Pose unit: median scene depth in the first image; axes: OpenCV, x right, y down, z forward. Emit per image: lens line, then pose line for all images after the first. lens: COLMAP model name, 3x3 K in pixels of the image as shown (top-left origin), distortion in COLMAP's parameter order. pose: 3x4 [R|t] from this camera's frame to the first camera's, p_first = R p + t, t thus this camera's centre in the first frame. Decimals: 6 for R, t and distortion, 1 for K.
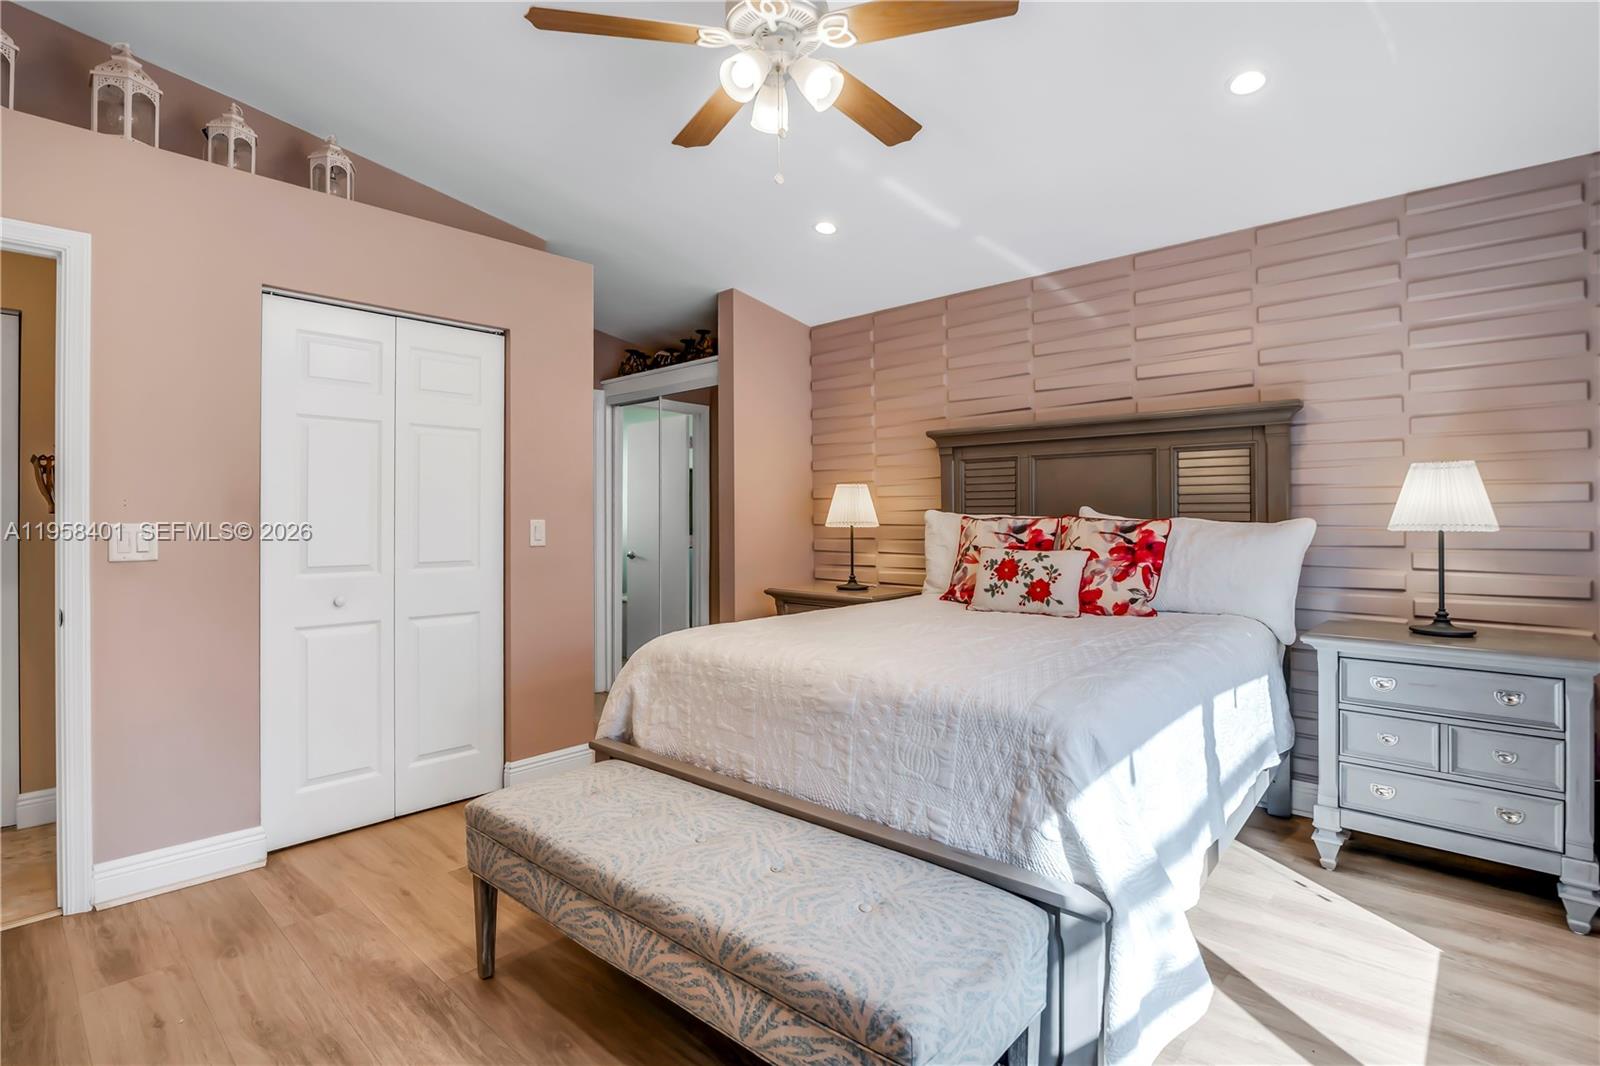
lens RADIAL K [[775.1, 0, 799.0], [0, 775.1, 488.3], [0, 0, 1]] dist [0.035348, 0.000251]
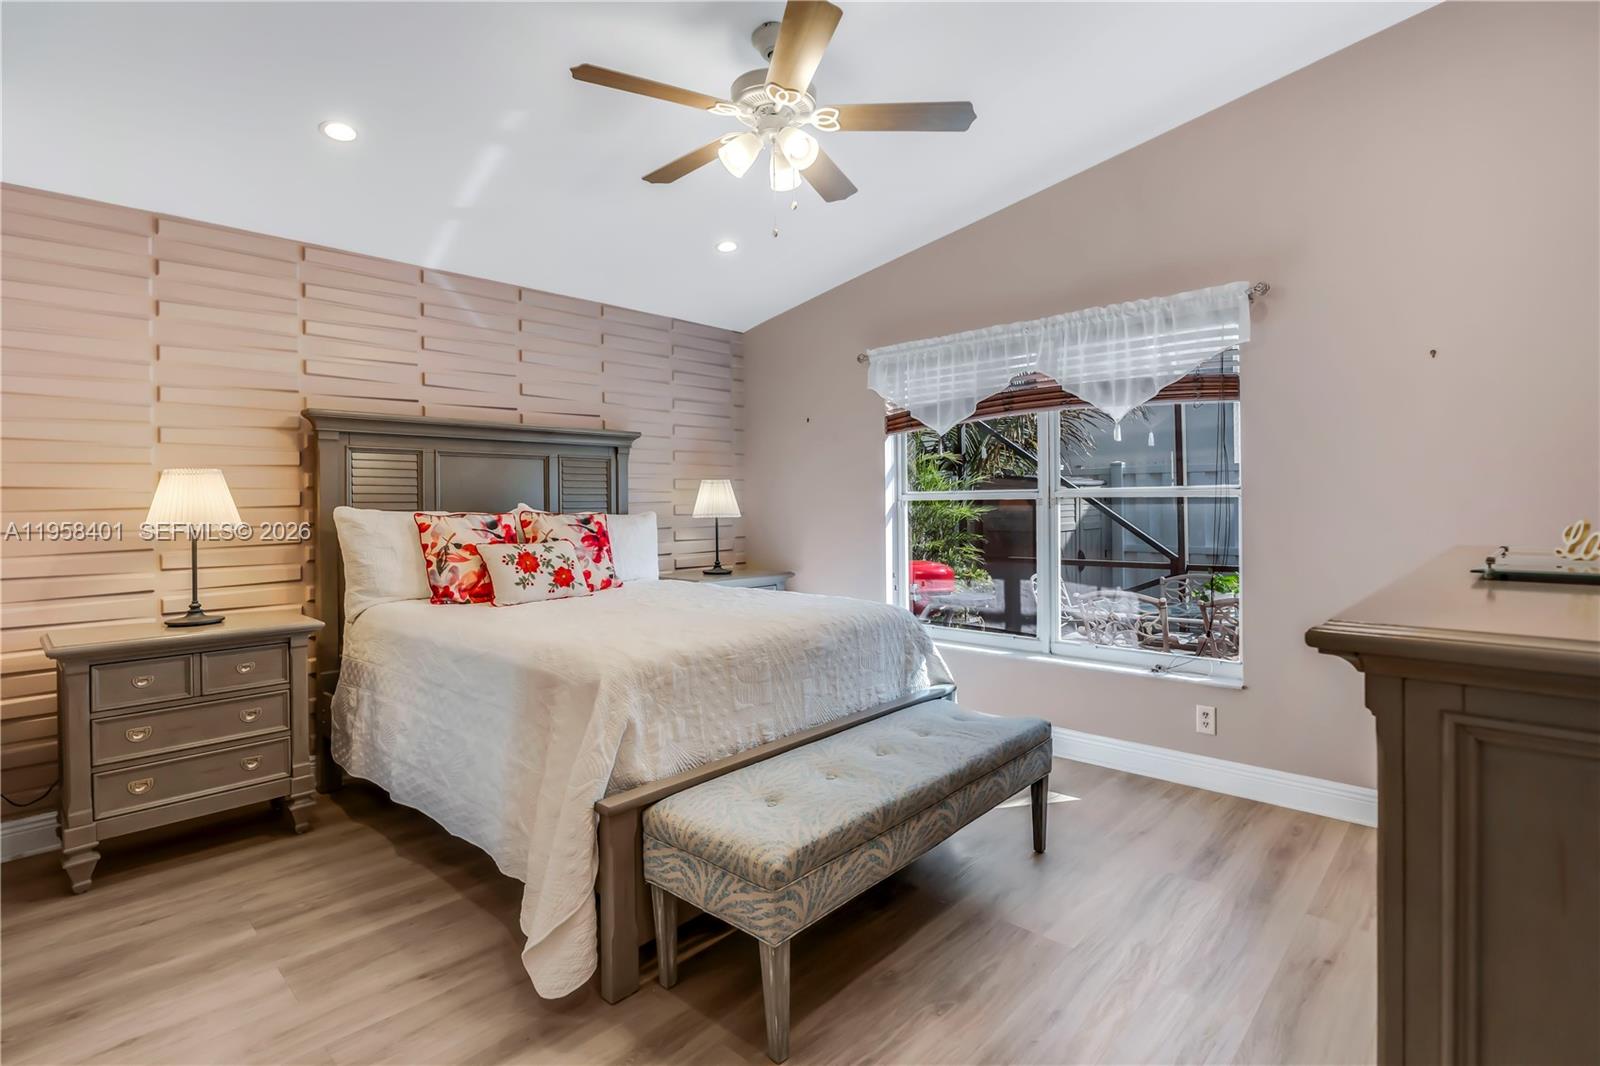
lens RADIAL K [[759.6, 0, 804.1], [0, 759.6, 500.4], [0, 0, 1]] dist [-0.019249, 0.002015]
pose [[0.008357, 0.013657, 0.999872, -0.773587], [-0.022286, 0.999661, -0.013468, 0.026443], [-0.999717, -0.022171, 0.008659, 0.628031]]
